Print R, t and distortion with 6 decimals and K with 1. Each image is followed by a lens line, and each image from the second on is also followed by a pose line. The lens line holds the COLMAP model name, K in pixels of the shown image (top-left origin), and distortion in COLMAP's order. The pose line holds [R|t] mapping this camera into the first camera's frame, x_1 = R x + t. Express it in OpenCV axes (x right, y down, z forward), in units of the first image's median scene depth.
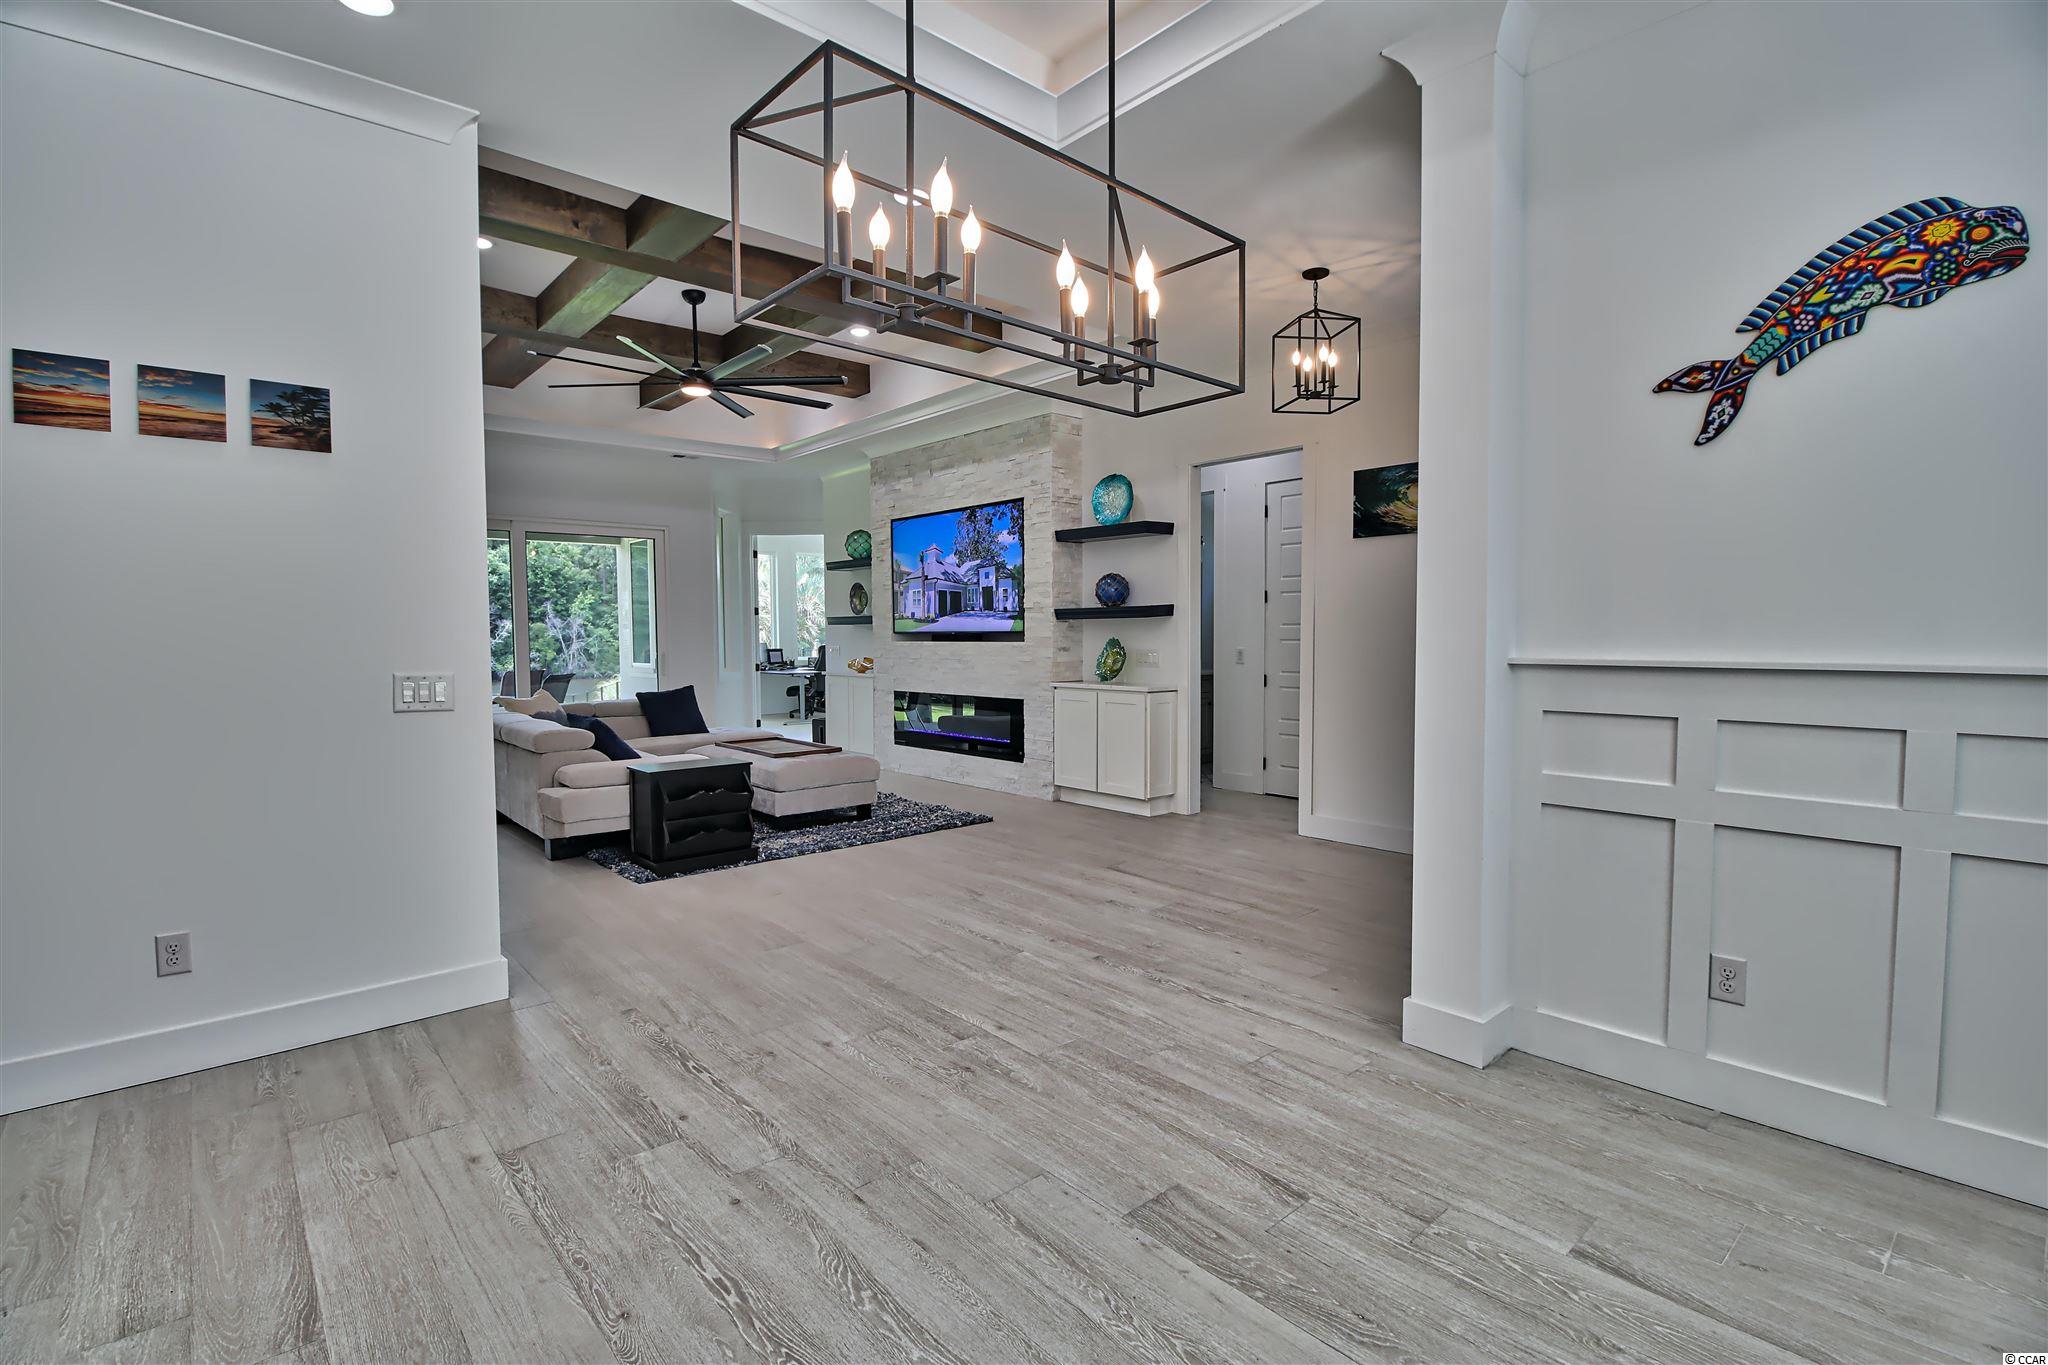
lens RADIAL K [[946.7, 0, 1020.0], [0, 946.7, 679.4], [0, 0, 1]] dist [0.002473, -0.015719]
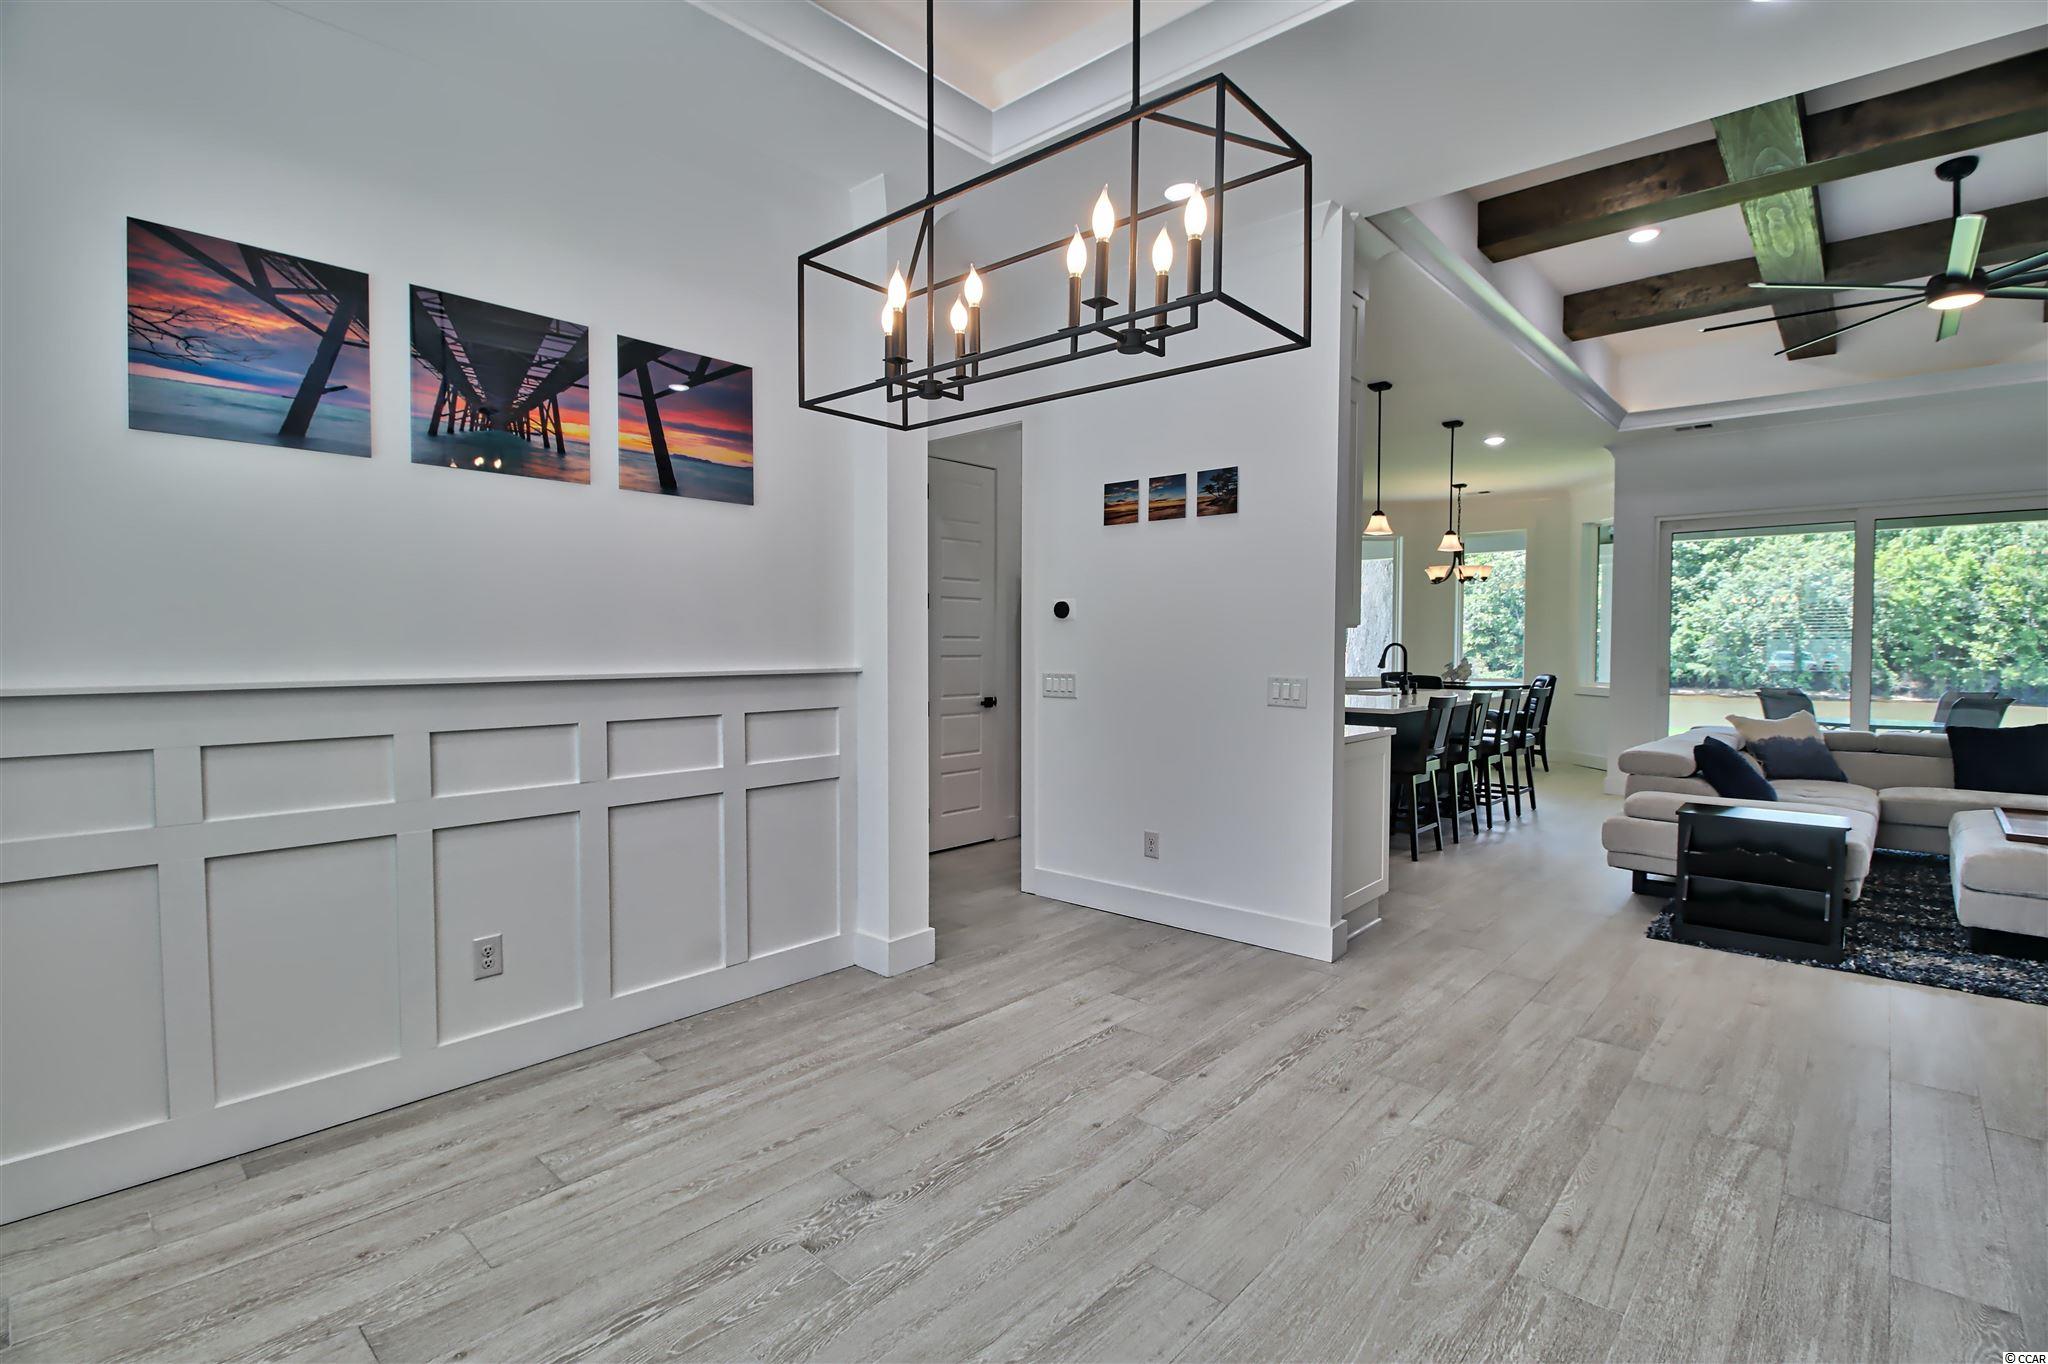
lens RADIAL K [[946.7, 0, 1020.0], [0, 946.7, 678.9], [0, 0, 1]] dist [0.002473, -0.015719]
pose [[0.110199, 0.040202, -0.993096, 0.657346], [-0.051011, 0.998094, 0.034744, -0.032344], [0.992600, 0.046830, 0.112040, 0.581504]]
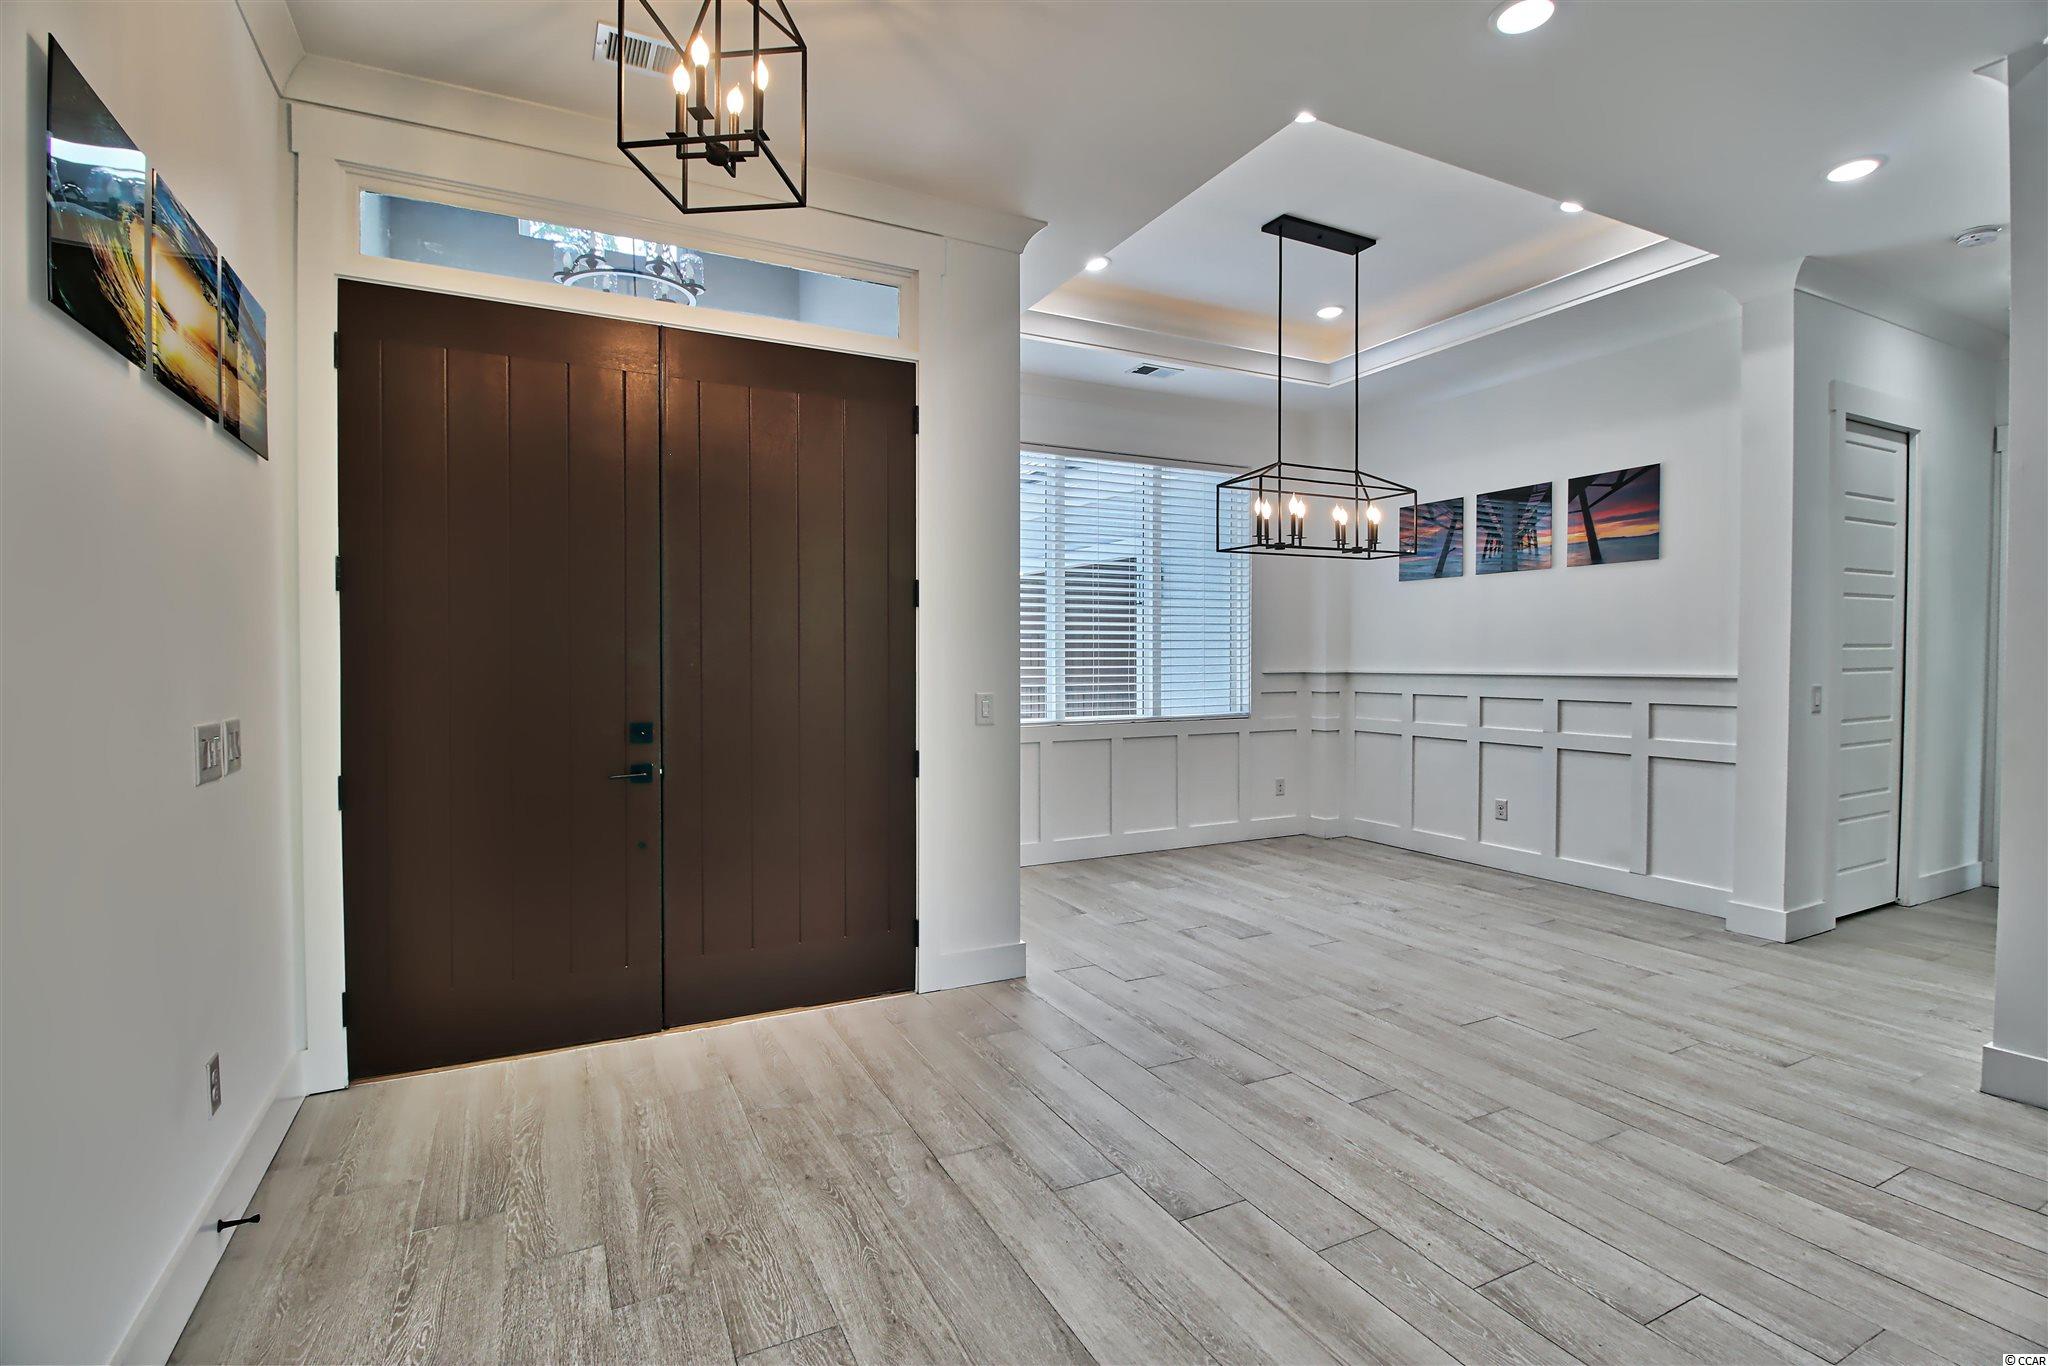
lens RADIAL K [[946.7, 0, 1020.0], [0, 946.7, 679.9], [0, 0, 1]] dist [0.002473, -0.015719]
pose [[-0.967843, 0.002265, 0.251546, 0.090762], [0.020919, 0.997221, 0.071509, -0.124071], [-0.250685, 0.074472, -0.965200, 2.396267]]
